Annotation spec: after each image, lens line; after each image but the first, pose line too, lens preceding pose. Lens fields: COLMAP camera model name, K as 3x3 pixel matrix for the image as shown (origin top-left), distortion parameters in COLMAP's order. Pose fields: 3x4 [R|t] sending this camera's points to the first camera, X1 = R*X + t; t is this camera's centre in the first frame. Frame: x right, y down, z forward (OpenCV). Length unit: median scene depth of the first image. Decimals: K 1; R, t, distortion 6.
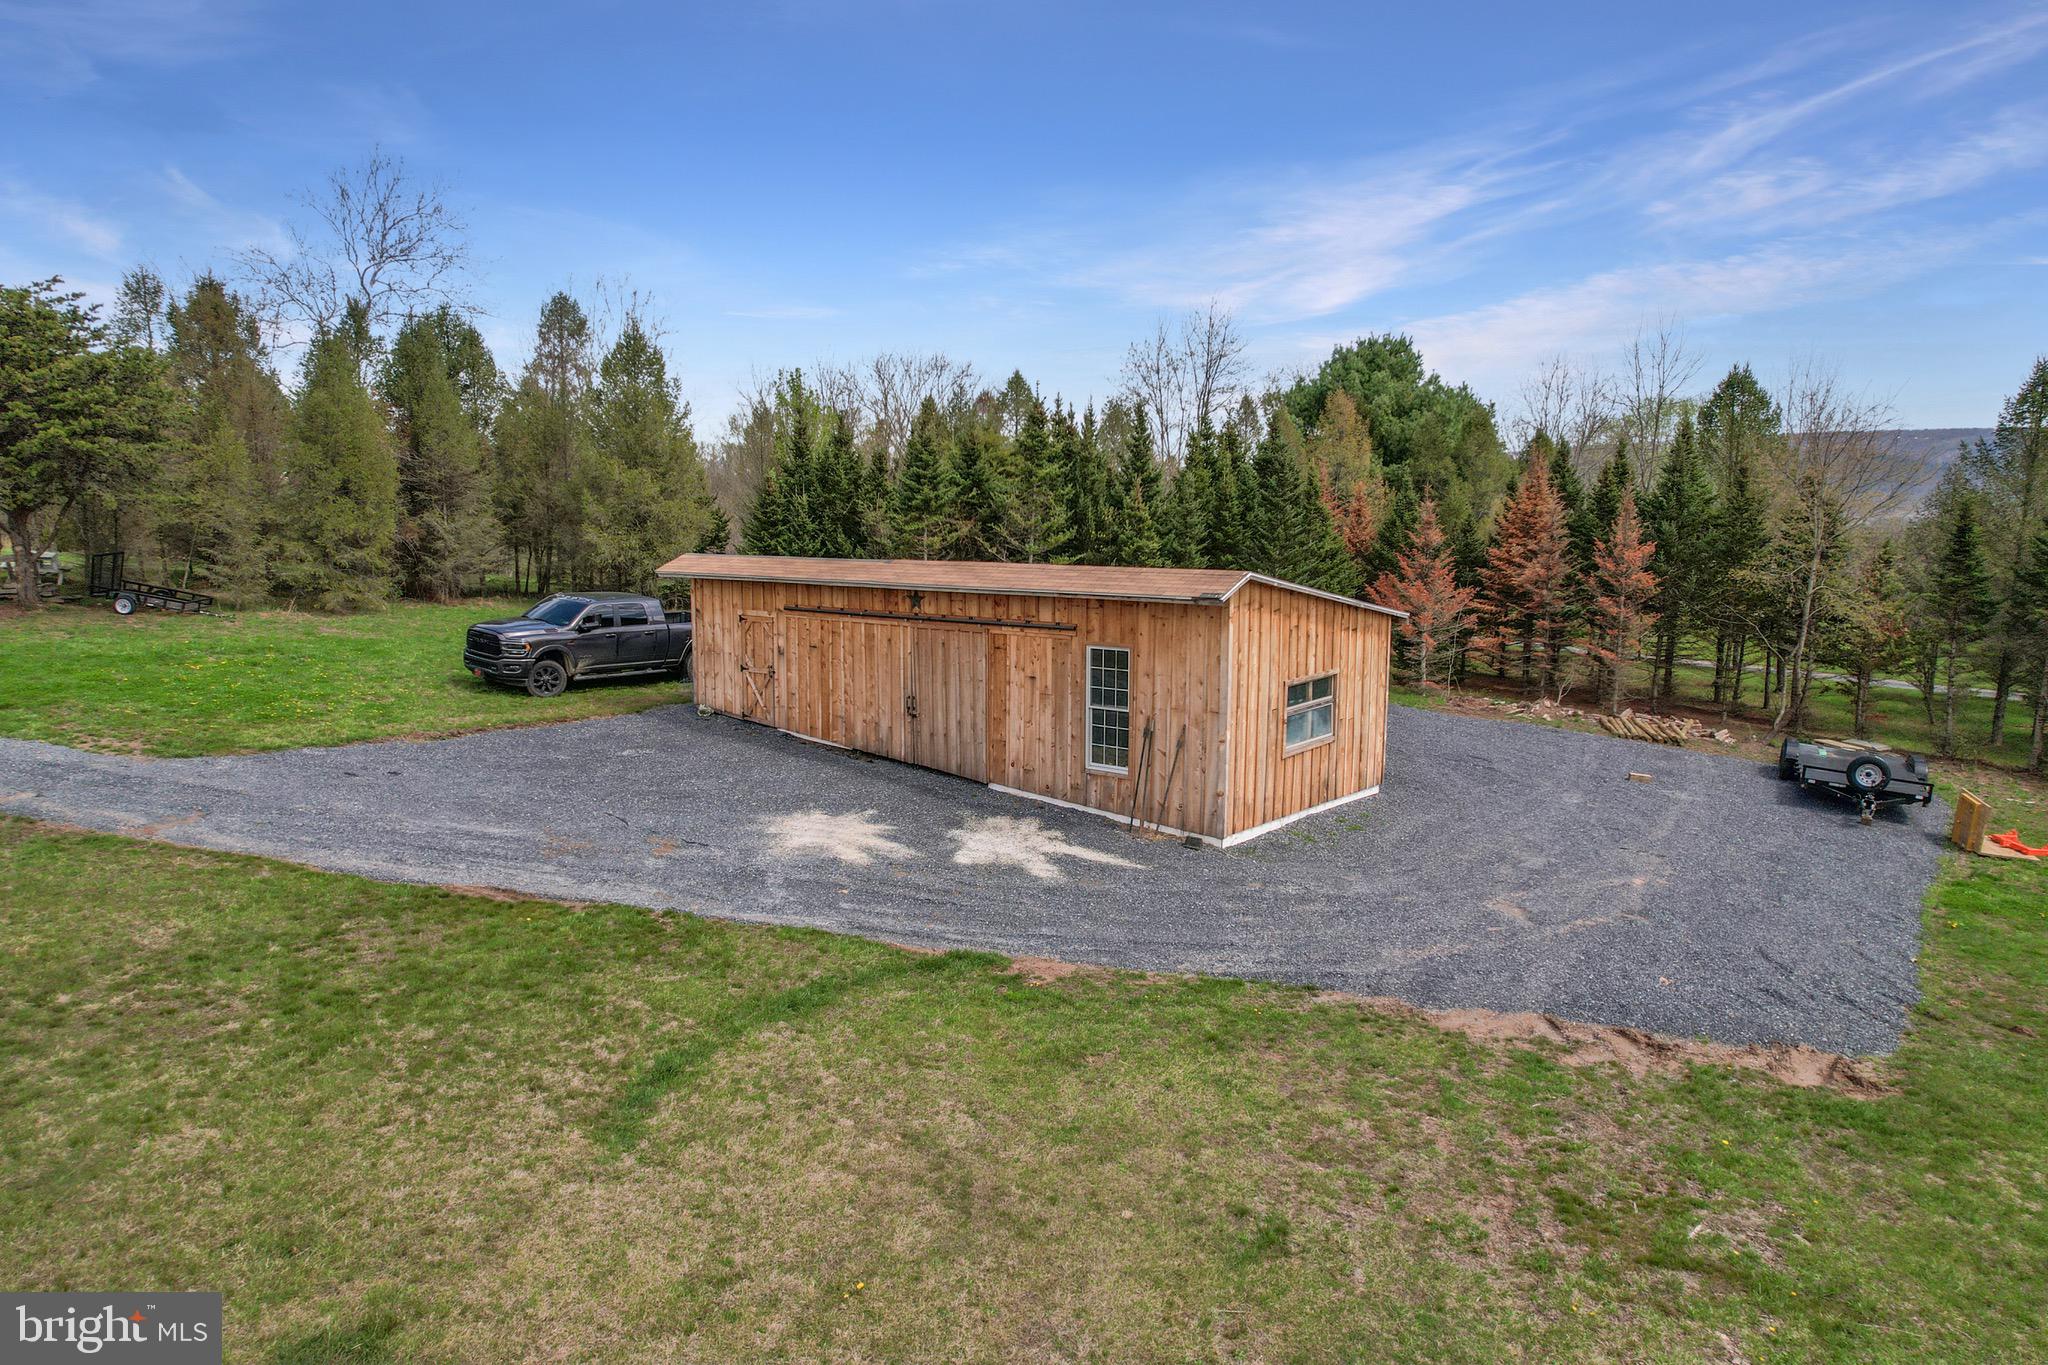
lens RADIAL K [[1304.6, 0, 1034.4], [0, 1304.6, 679.9], [0, 0, 1]] dist [-0.076814, 0.070284]
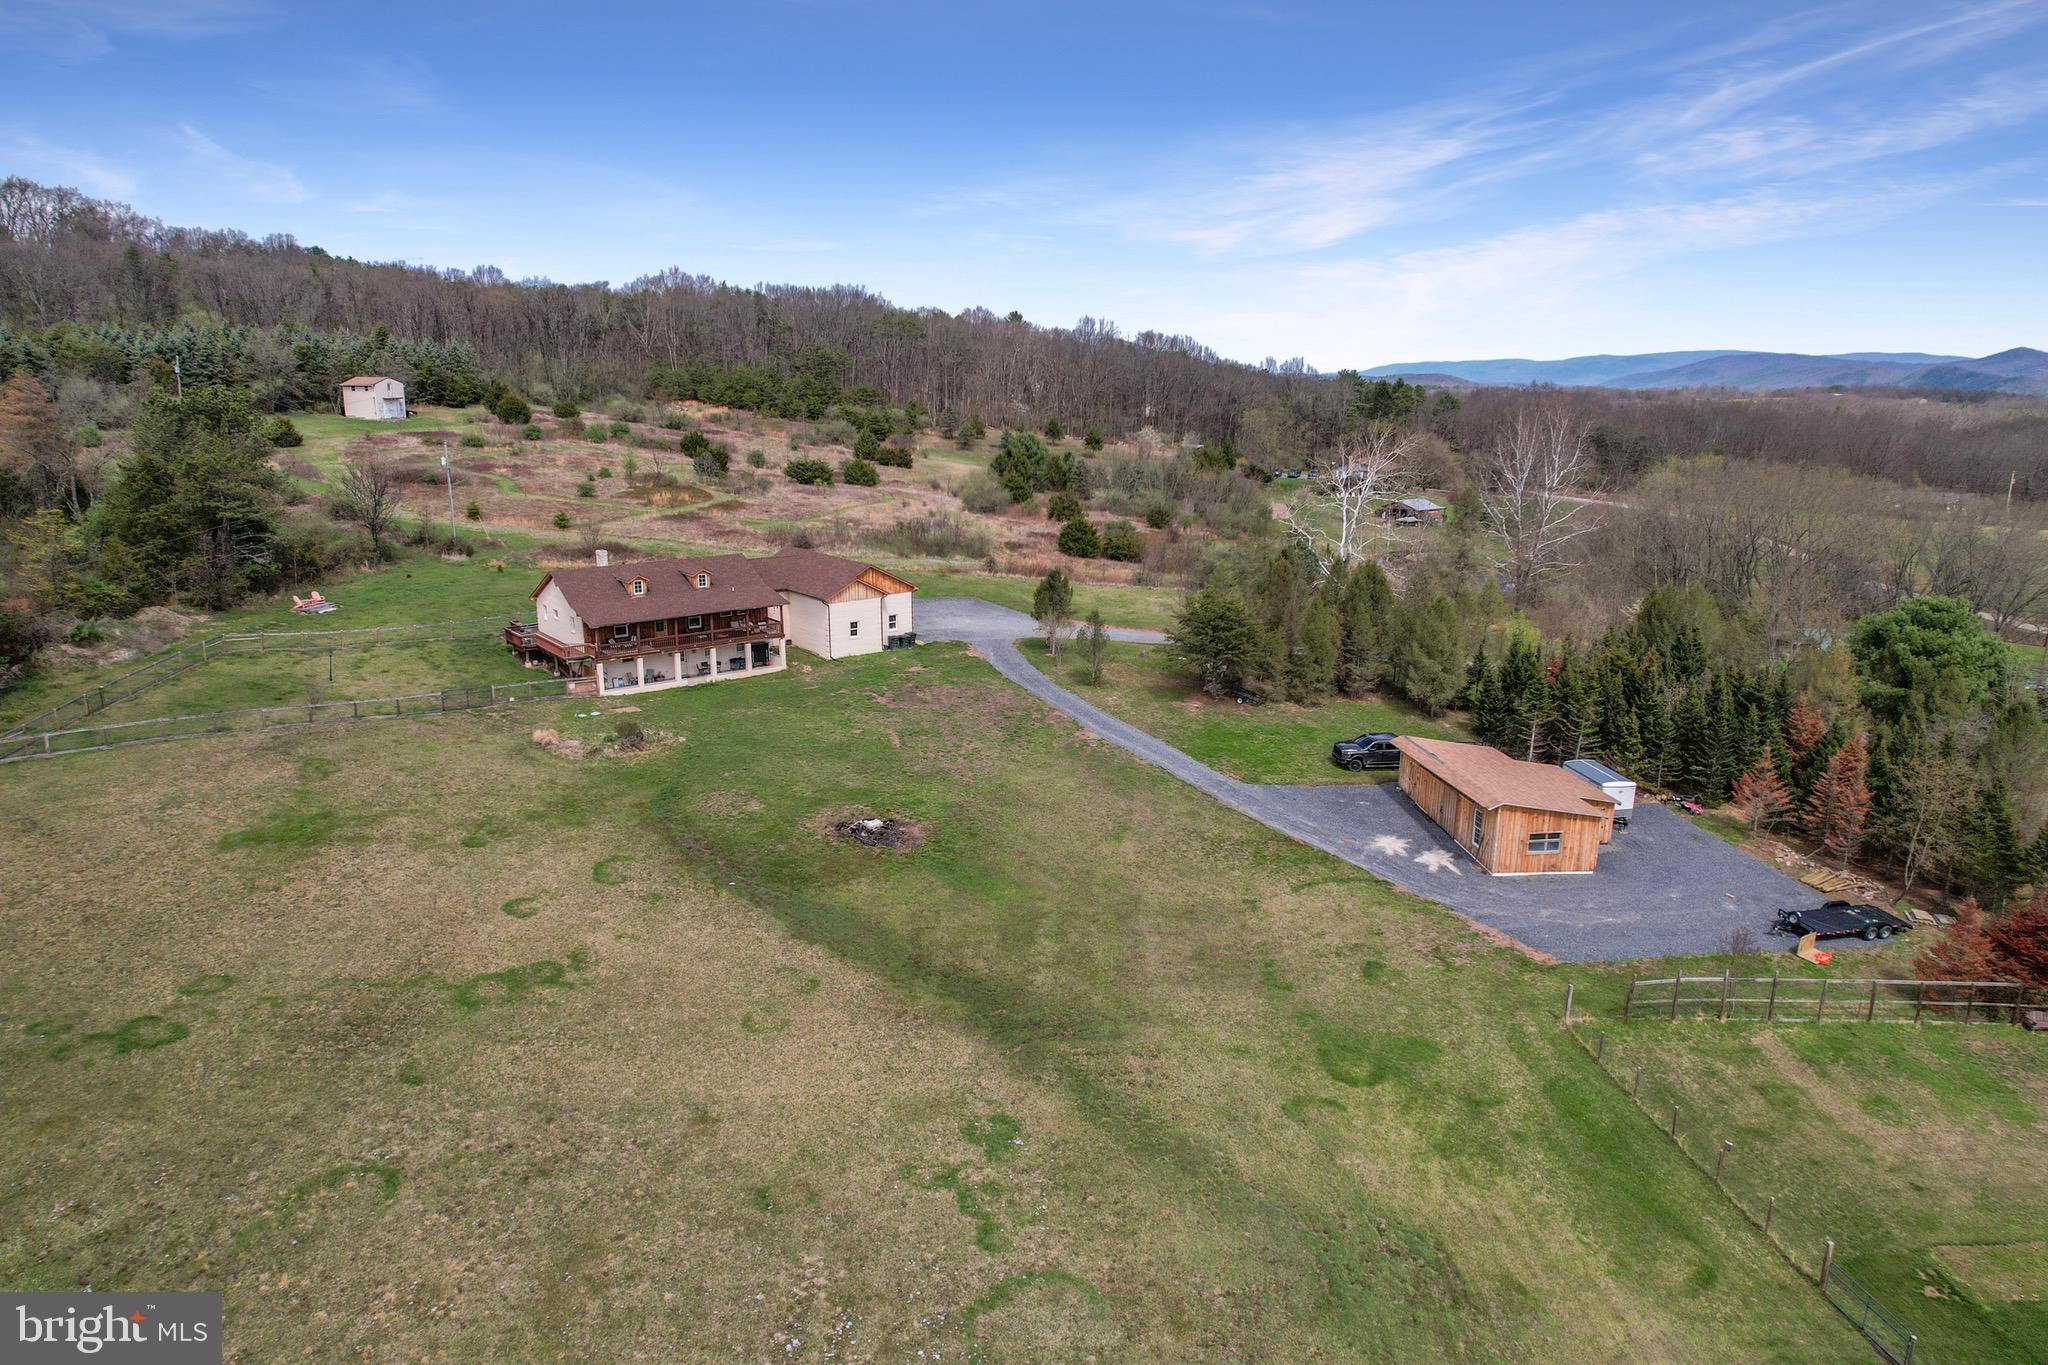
lens RADIAL K [[1301.4, 0, 1032.4], [0, 1301.4, 686.4], [0, 0, 1]] dist [-0.072746, 0.063139]
pose [[0.711589, 0.168973, -0.681975, 1.385596], [-0.103378, 0.985266, 0.136253, -0.643566], [0.694949, -0.026455, 0.718572, -2.094446]]
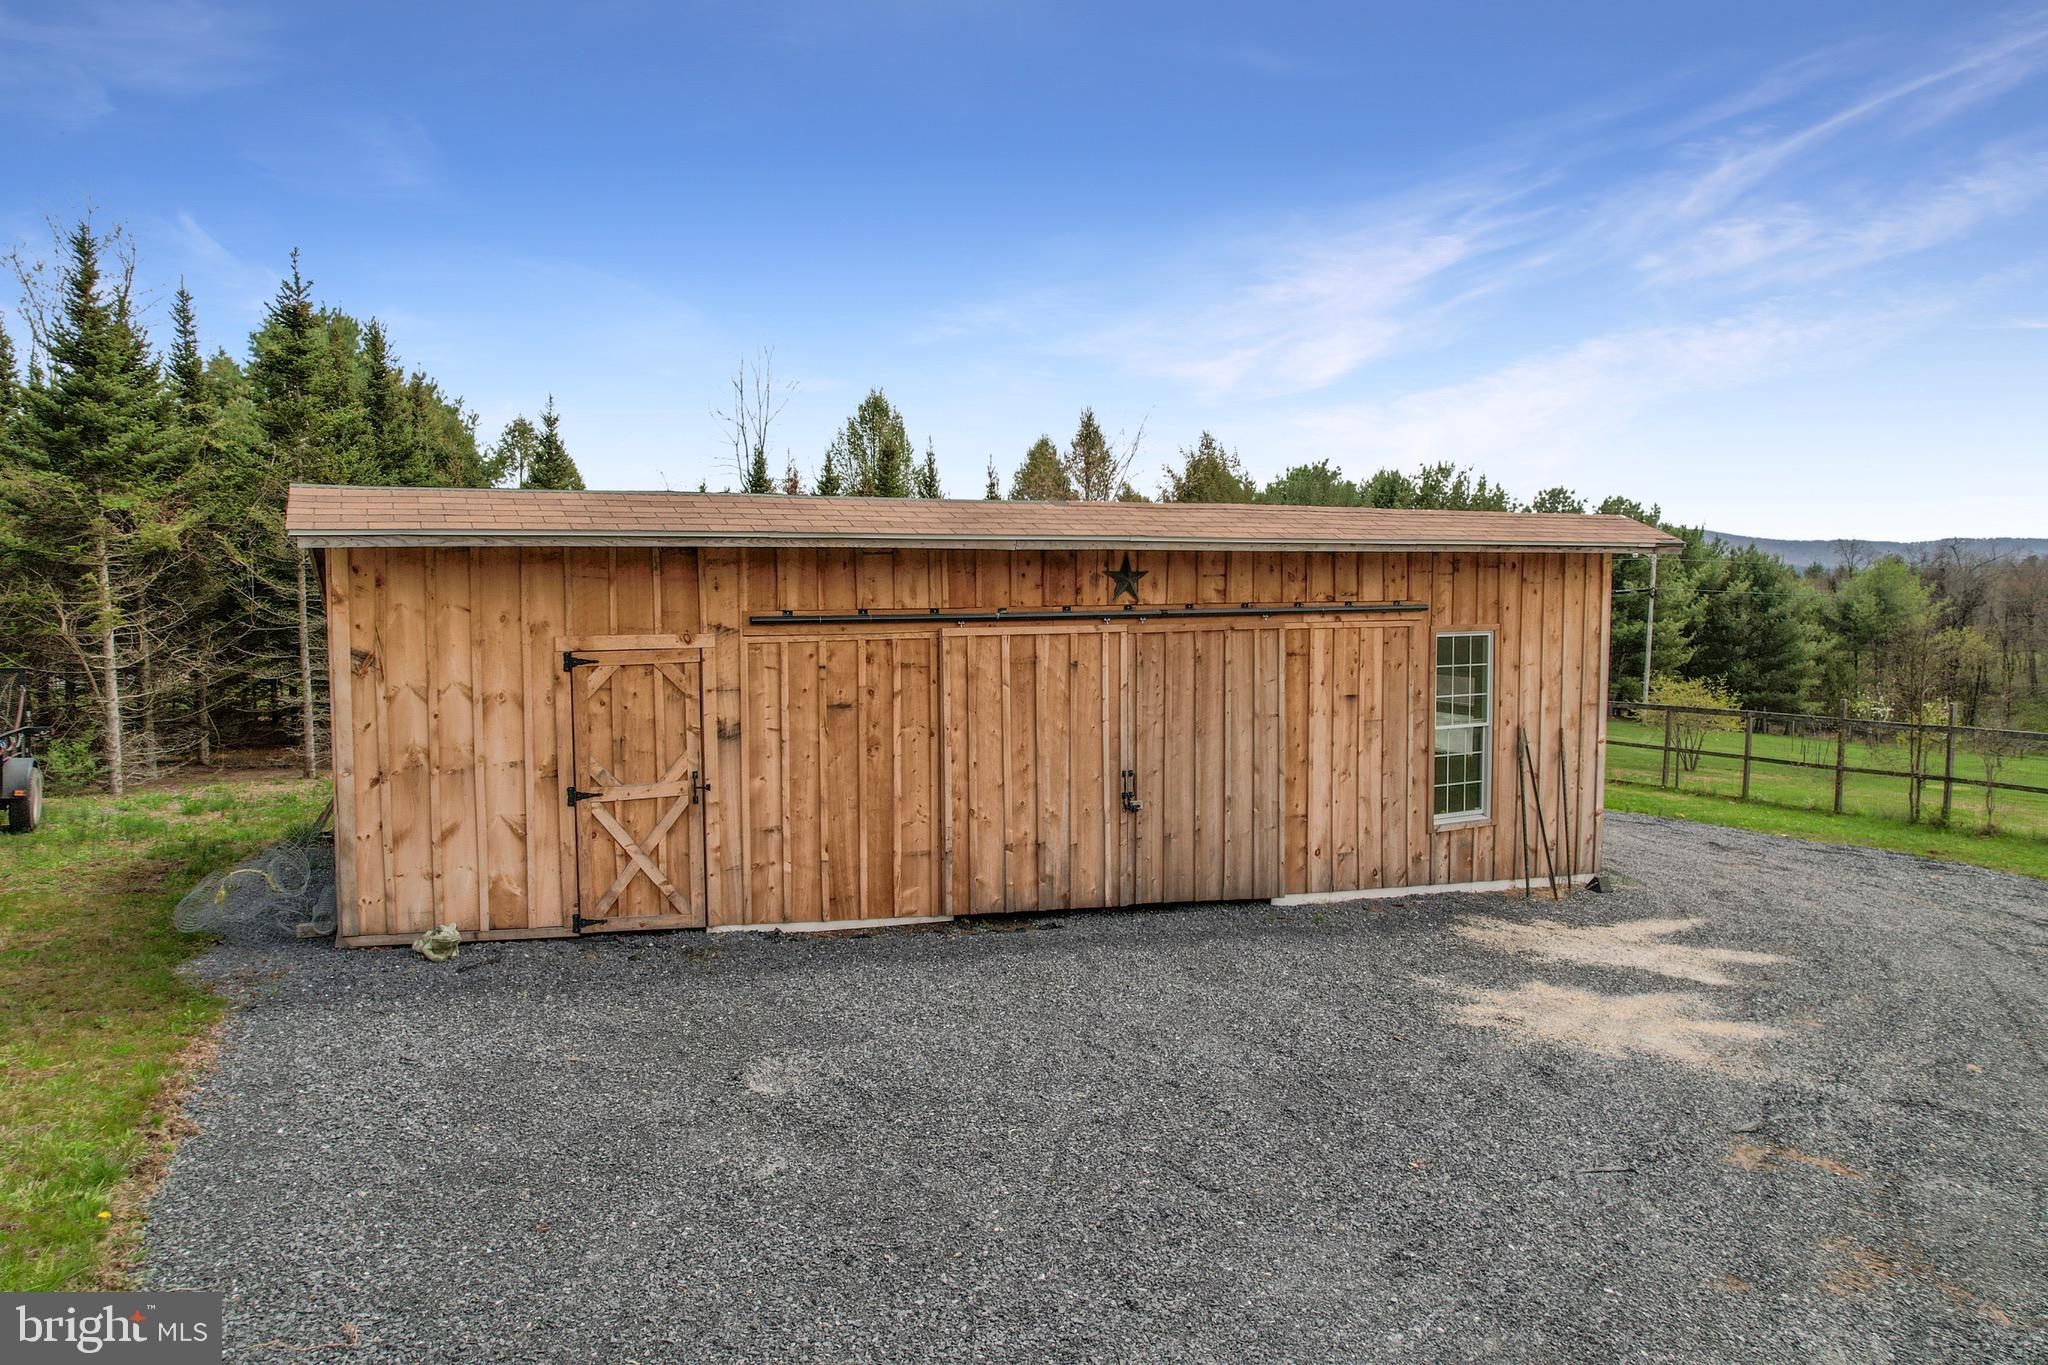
lens RADIAL K [[1304.6, 0, 1034.4], [0, 1304.6, 679.9], [0, 0, 1]] dist [-0.076814, 0.070284]
pose [[0.427652, -0.068953, 0.901310, -0.577808], [0.127191, 0.991757, 0.015523, -0.035824], [-0.894950, 0.108000, 0.432897, 0.837150]]
